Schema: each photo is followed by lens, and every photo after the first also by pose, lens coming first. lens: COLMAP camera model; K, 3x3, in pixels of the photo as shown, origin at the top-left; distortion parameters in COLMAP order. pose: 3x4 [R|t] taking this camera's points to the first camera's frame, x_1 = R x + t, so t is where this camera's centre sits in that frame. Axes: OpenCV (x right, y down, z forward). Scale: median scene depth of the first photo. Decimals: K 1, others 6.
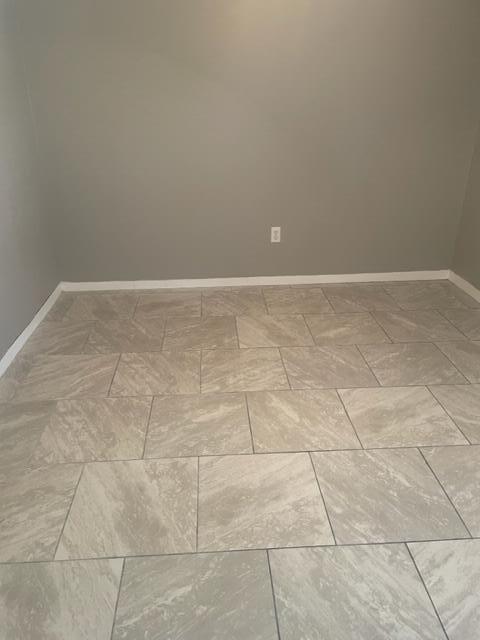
lens RADIAL K [[482.8, 0, 239.8], [0, 482.8, 319.8], [0, 0, 1]] dist [0.089639, -0.112854]
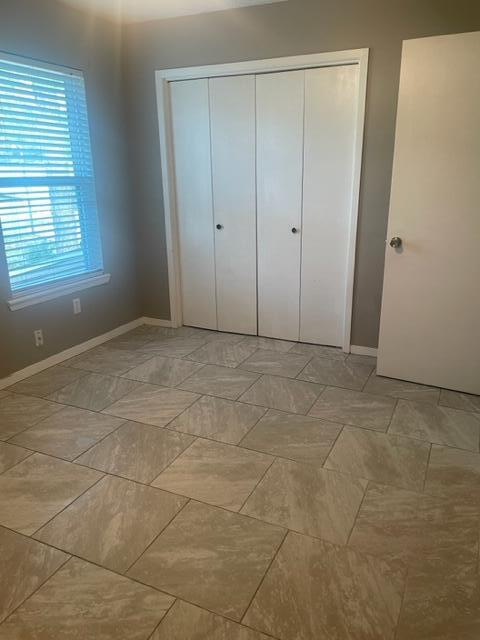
lens RADIAL K [[482.8, 0, 238.6], [0, 482.8, 320.5], [0, 0, 1]] dist [0.089639, -0.112854]
pose [[-0.871120, -0.137102, 0.471543, -0.532930], [0.213983, 0.758300, 0.615786, -0.681401], [-0.441997, 0.637325, -0.631233, 1.436811]]
